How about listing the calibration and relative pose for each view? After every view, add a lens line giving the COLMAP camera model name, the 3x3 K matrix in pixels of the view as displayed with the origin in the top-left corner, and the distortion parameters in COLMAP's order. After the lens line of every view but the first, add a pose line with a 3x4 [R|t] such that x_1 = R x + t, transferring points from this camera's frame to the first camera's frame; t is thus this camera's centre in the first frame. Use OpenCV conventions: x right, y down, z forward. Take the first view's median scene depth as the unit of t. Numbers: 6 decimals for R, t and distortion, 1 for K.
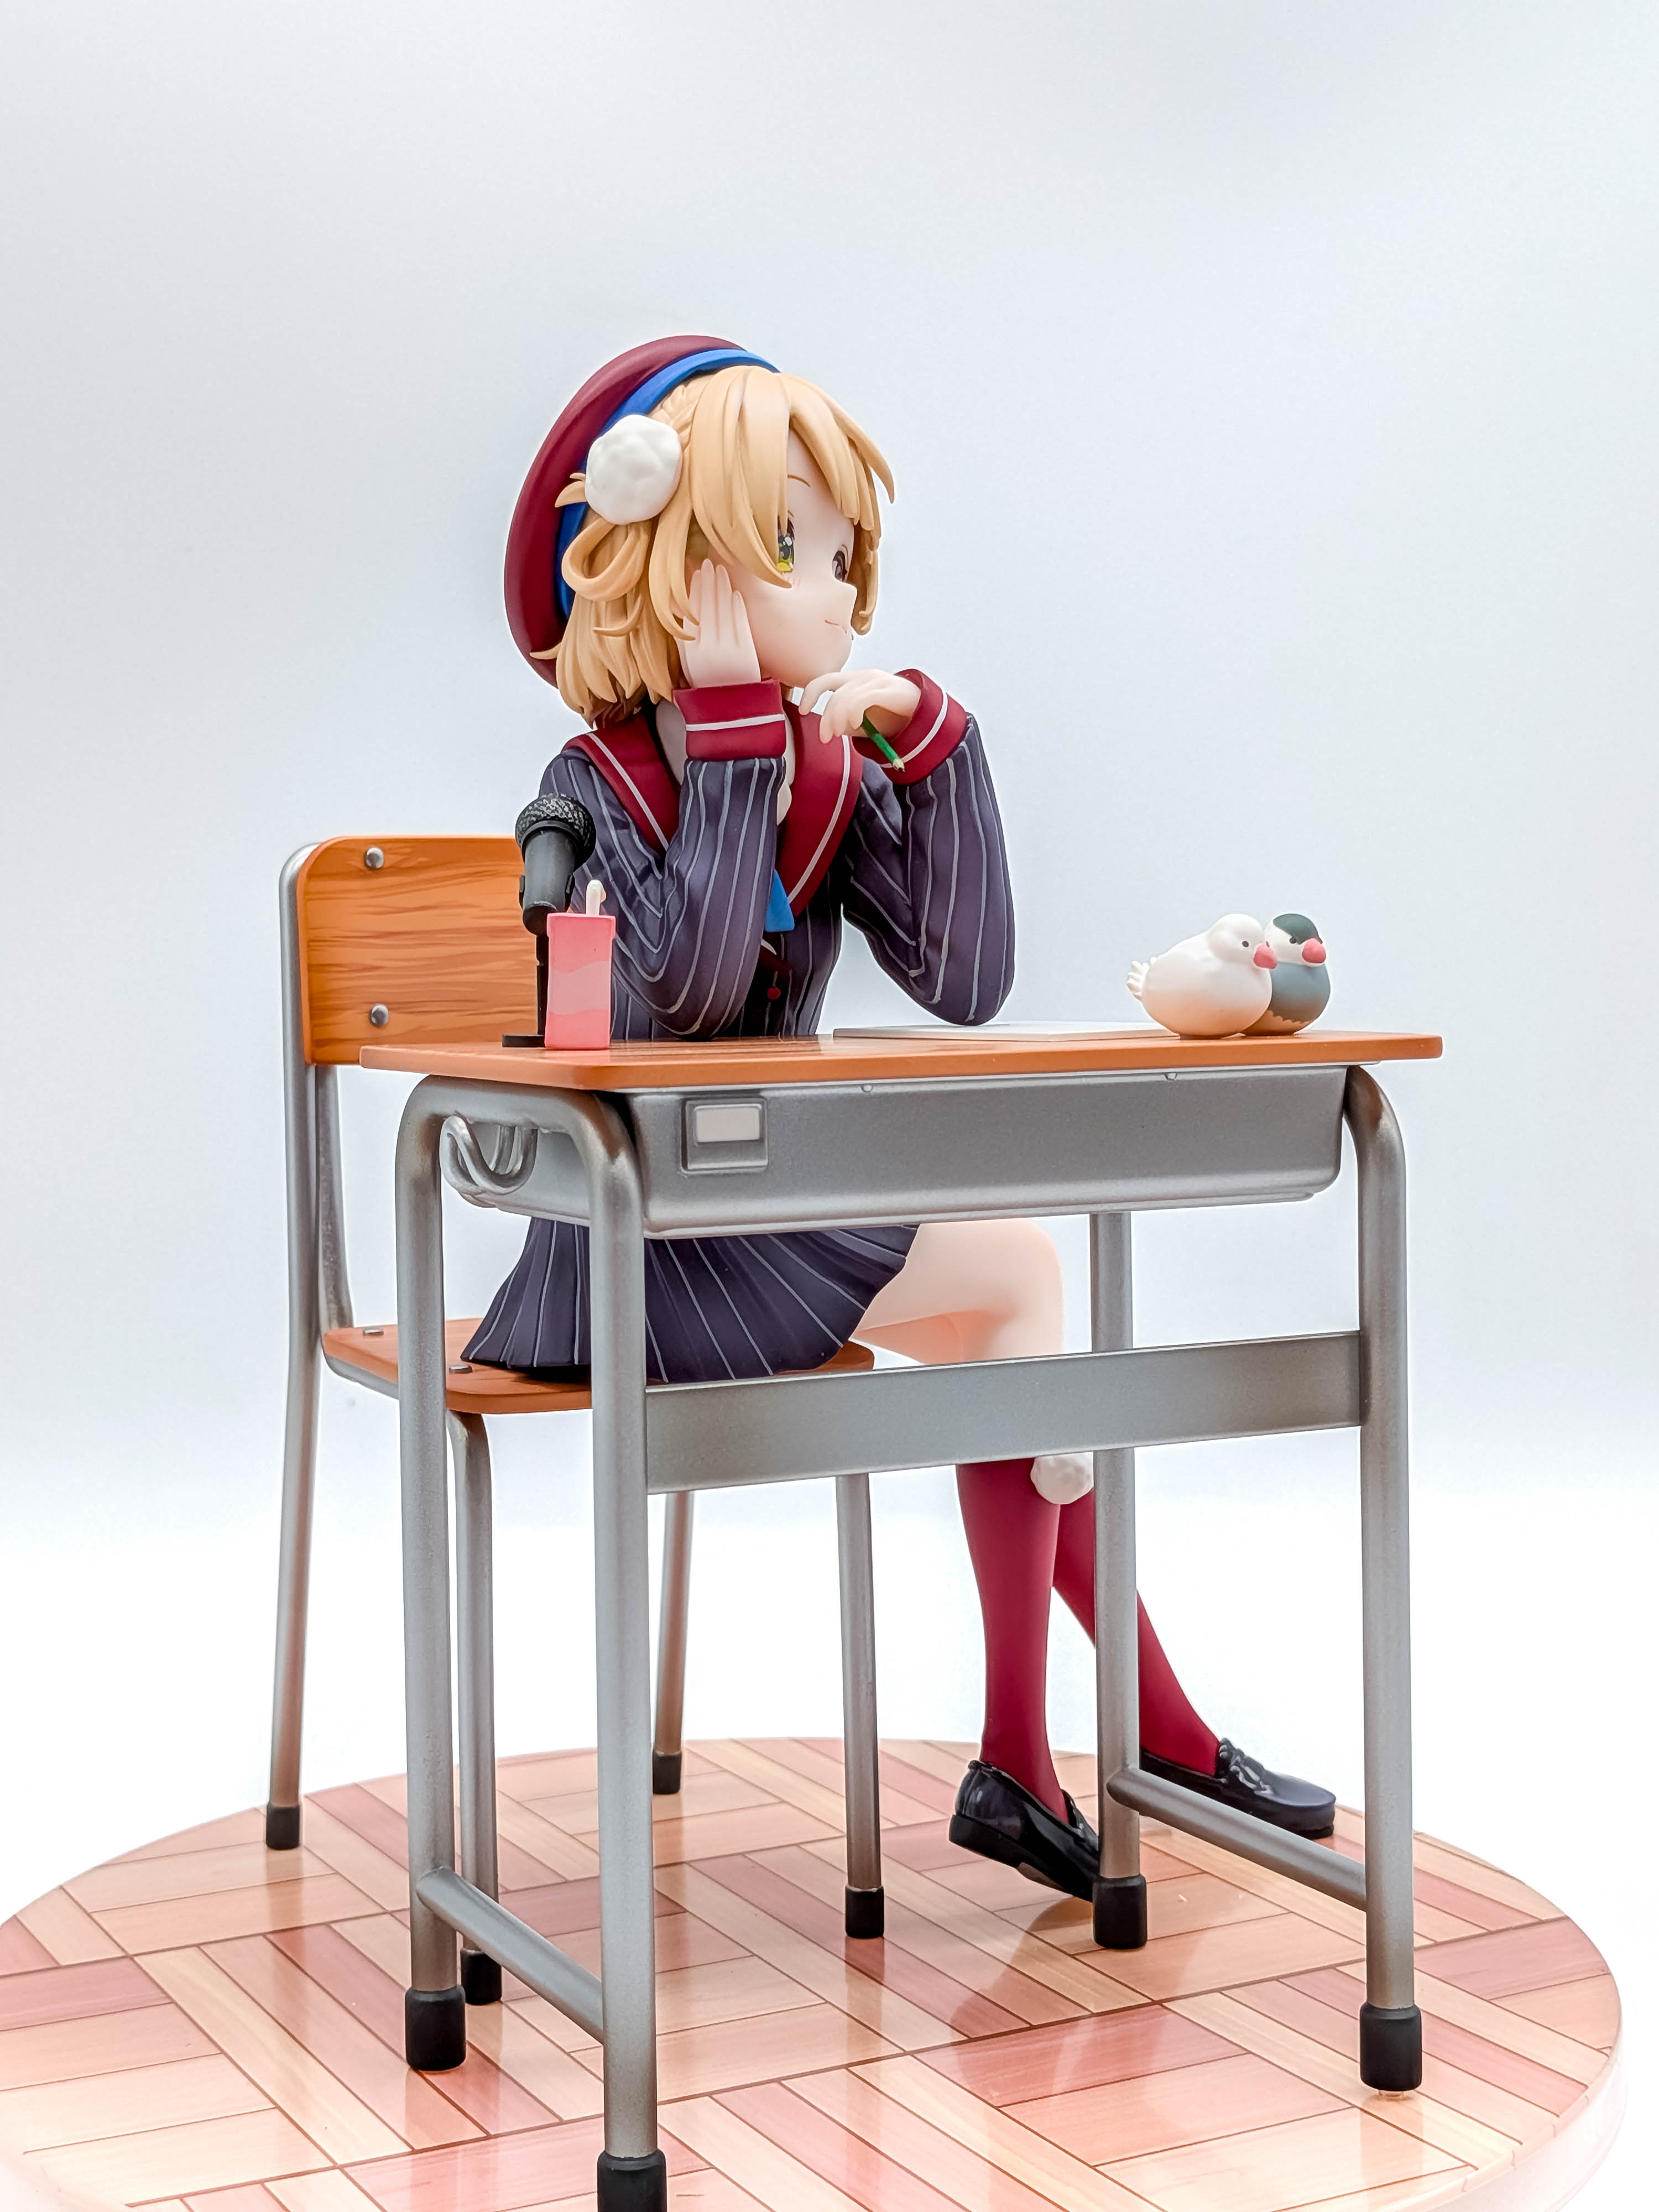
lens RADIAL K [[3276.6, 0, 829.5], [0, 3276.6, 1106.0], [0, 0, 1]] dist [0.115789, -0.315598]
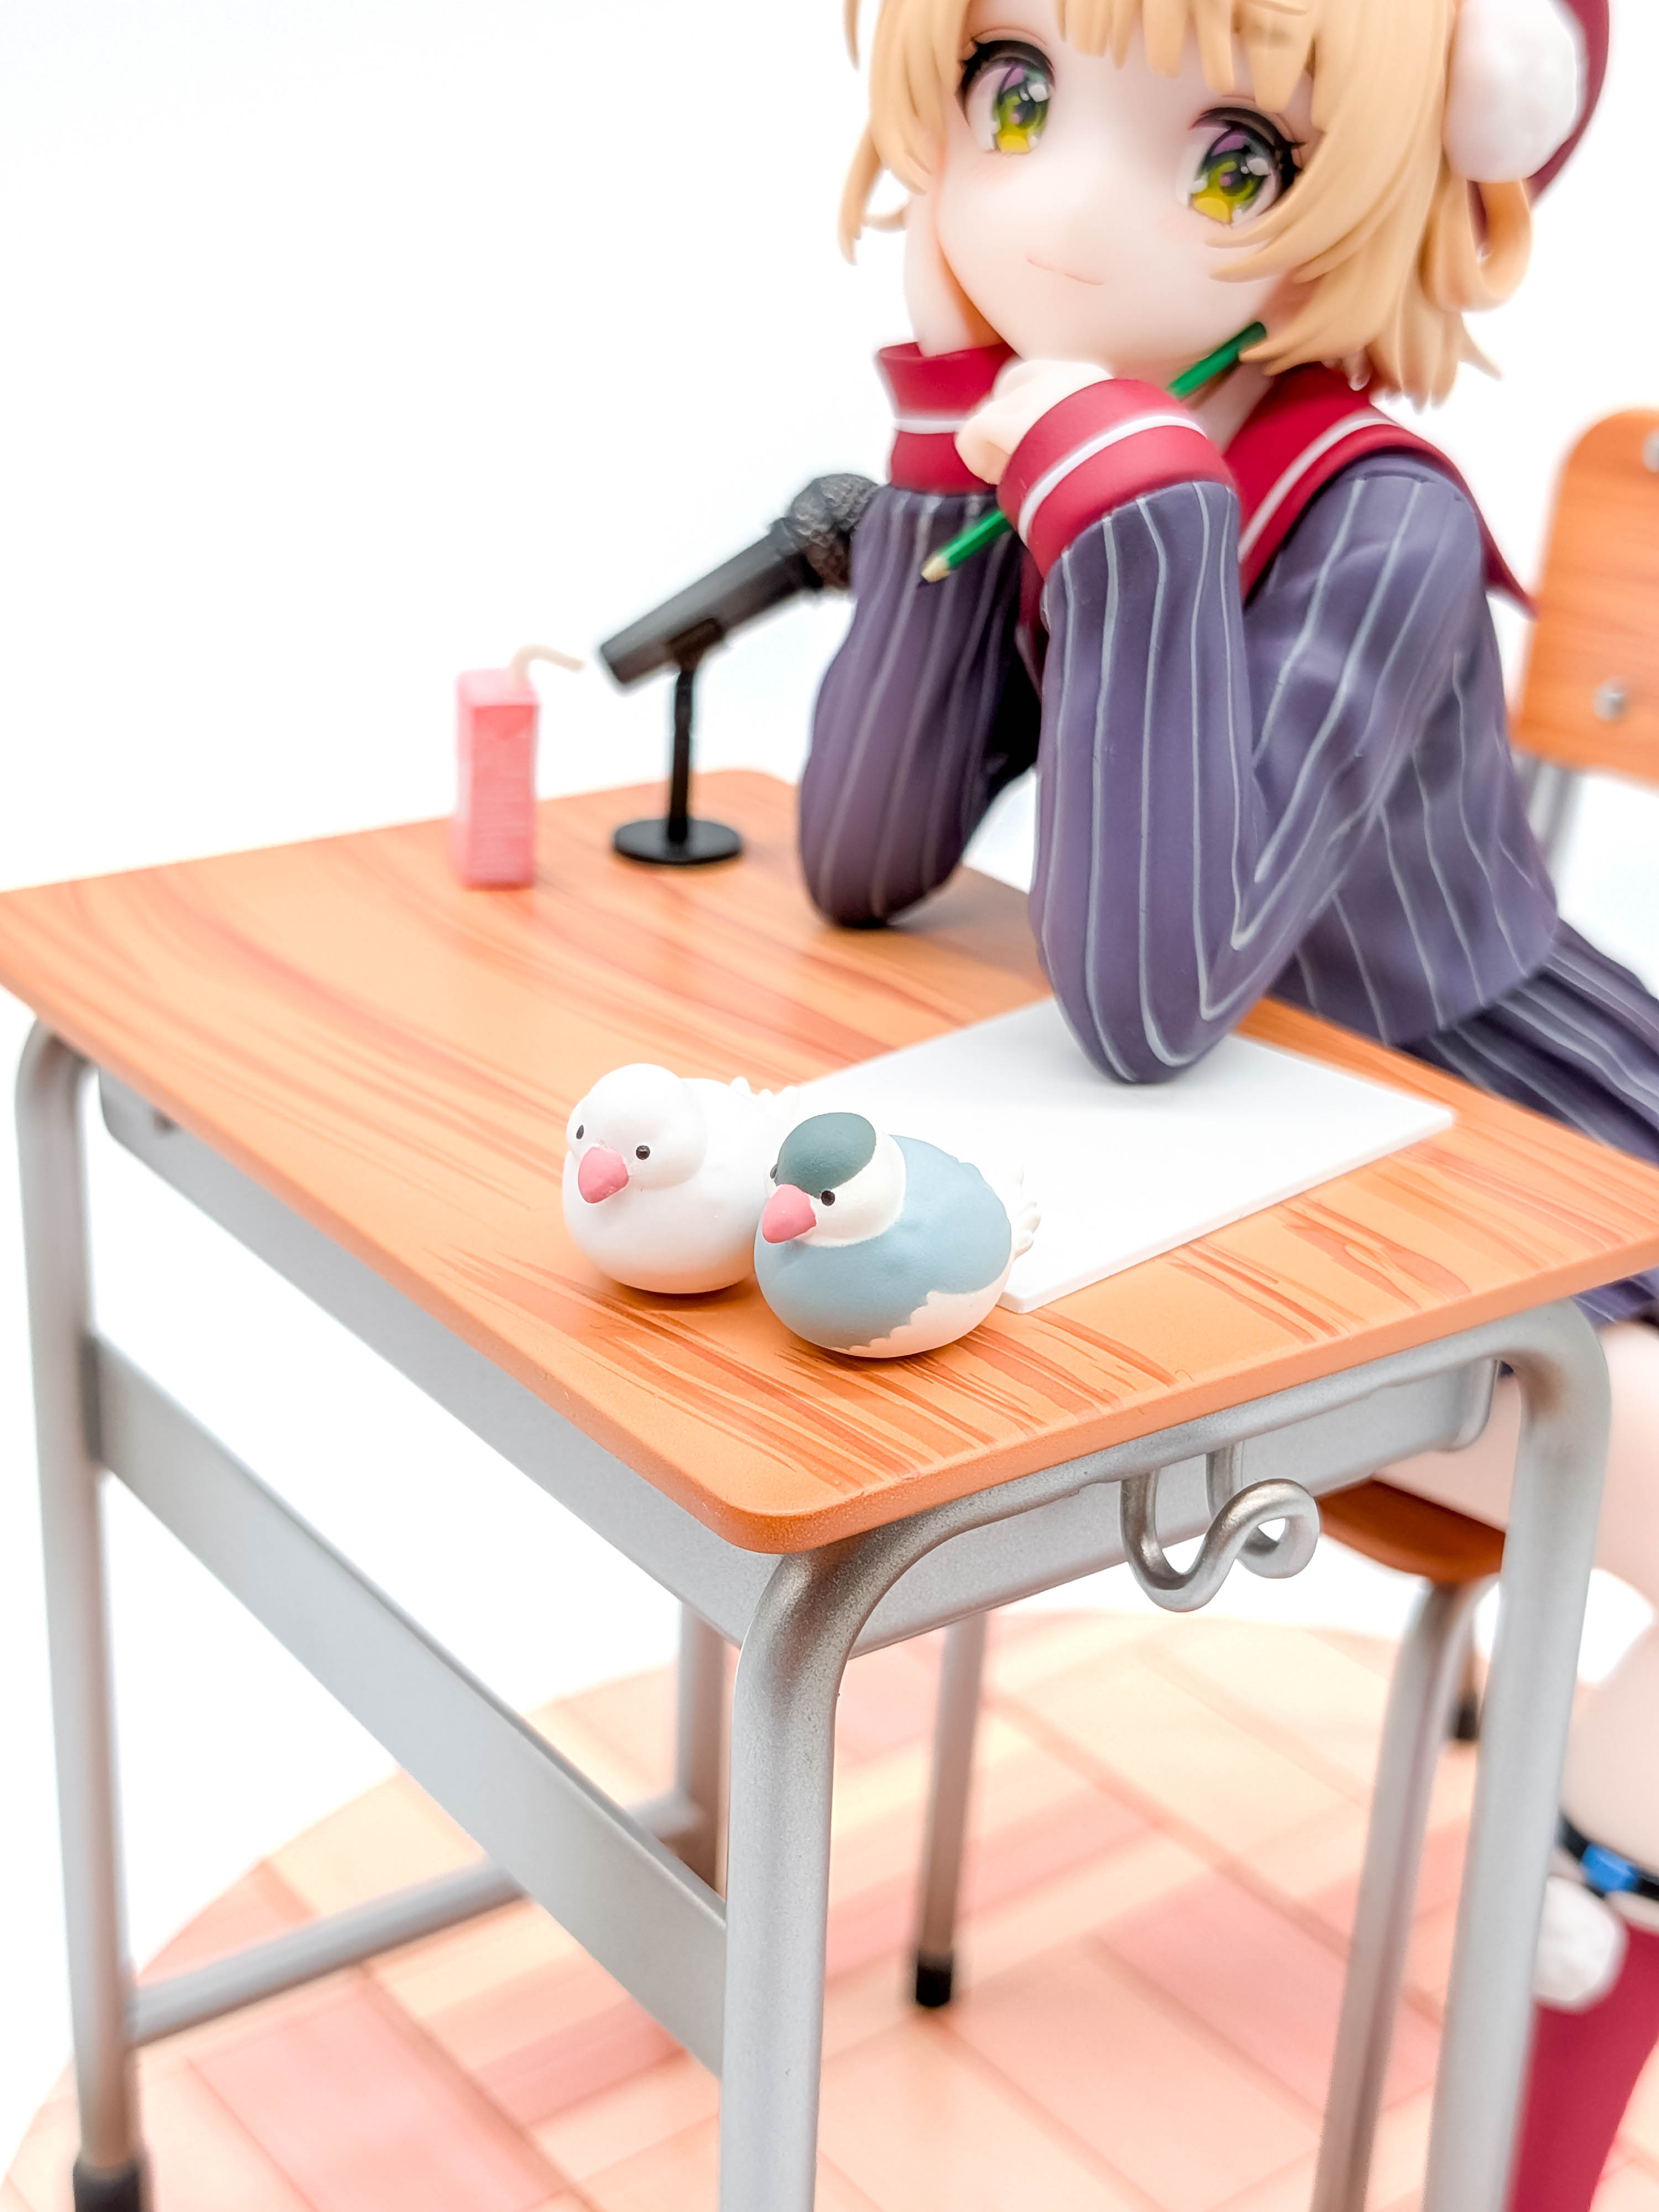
lens RADIAL K [[3276.6, 0, 829.5], [0, 3276.6, 1106.0], [0, 0, 1]] dist [0.115789, -0.315598]
pose [[0.164464, 0.400734, -0.901312, 0.522444], [-0.091642, 0.916010, 0.390547, -0.225837], [0.982117, 0.018367, 0.187375, 0.867904]]
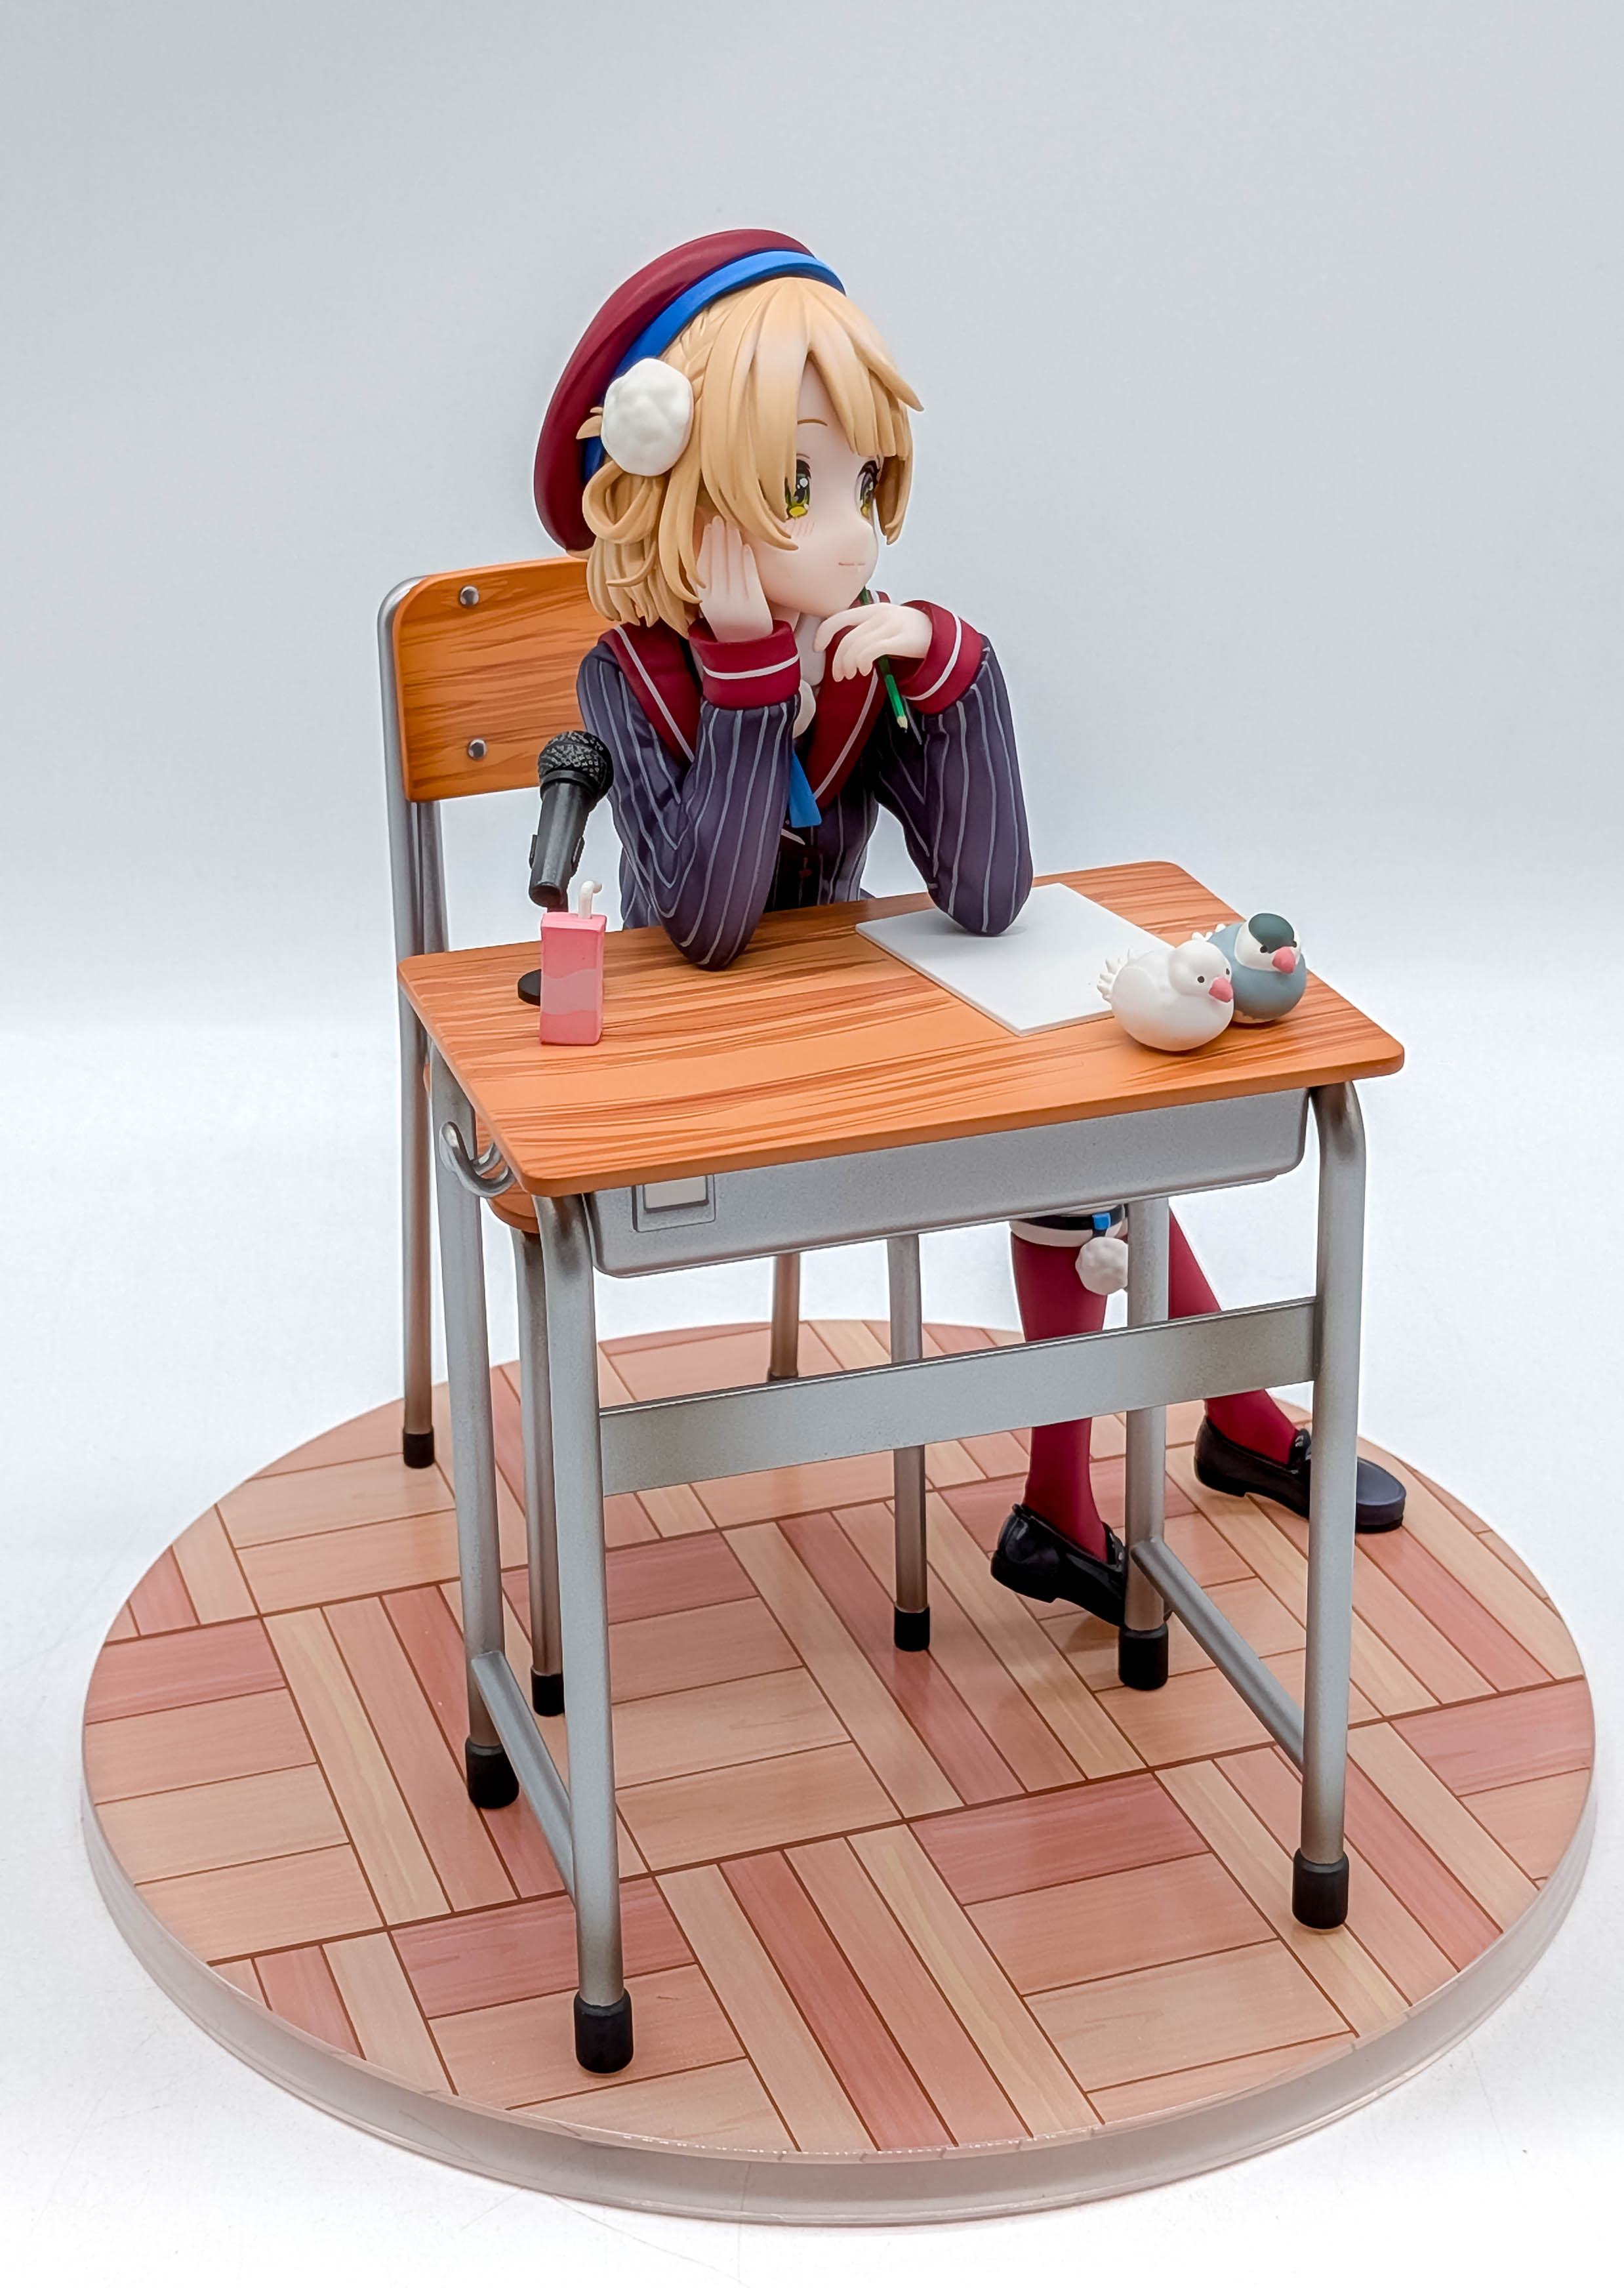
lens RADIAL K [[3862.0, 0, 688.2], [0, 3862.0, 998.2], [0, 0, 1]] dist [0.085353, 0.034180]
pose [[0.983087, 0.052269, -0.175521, 0.167178], [0.007164, 0.946698, 0.322043, -0.401313], [0.182998, -0.317853, 0.930312, -0.150731]]
